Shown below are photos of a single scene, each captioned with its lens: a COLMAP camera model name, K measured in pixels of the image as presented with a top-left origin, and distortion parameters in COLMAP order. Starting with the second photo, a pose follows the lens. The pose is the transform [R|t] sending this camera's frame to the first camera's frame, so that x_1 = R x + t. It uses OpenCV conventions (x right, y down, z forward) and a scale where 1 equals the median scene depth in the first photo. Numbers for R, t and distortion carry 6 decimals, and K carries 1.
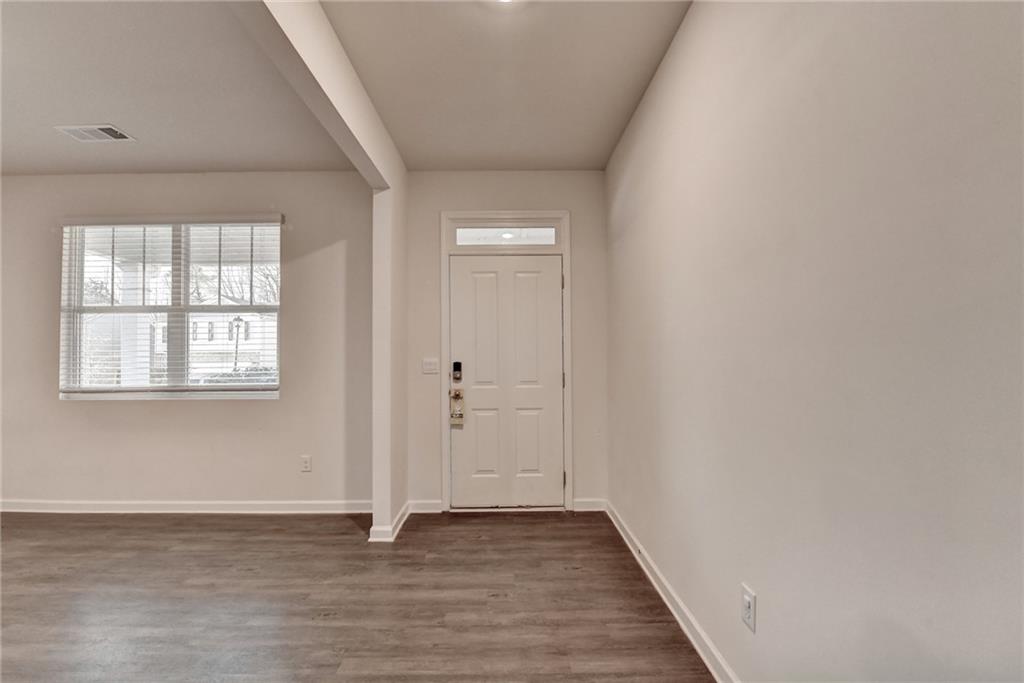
lens RADIAL K [[424.3, 0, 522.7], [0, 424.3, 345.1], [0, 0, 1]] dist [-0.014576, -0.000940]
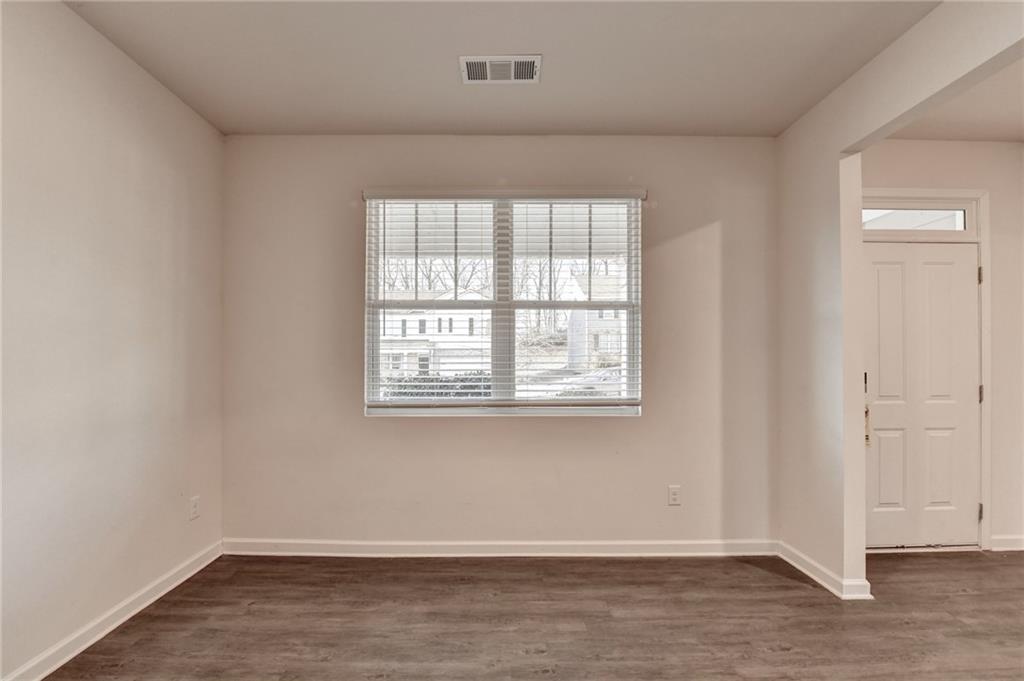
lens RADIAL K [[422.3, 0, 515.2], [0, 422.3, 356.1], [0, 0, 1]] dist [-0.011362, -0.002502]
pose [[0.999978, 0.006568, 0.000330, -0.829804], [-0.006571, 0.999924, 0.010456, 0.005072], [-0.000262, -0.010458, 0.999945, 0.190239]]
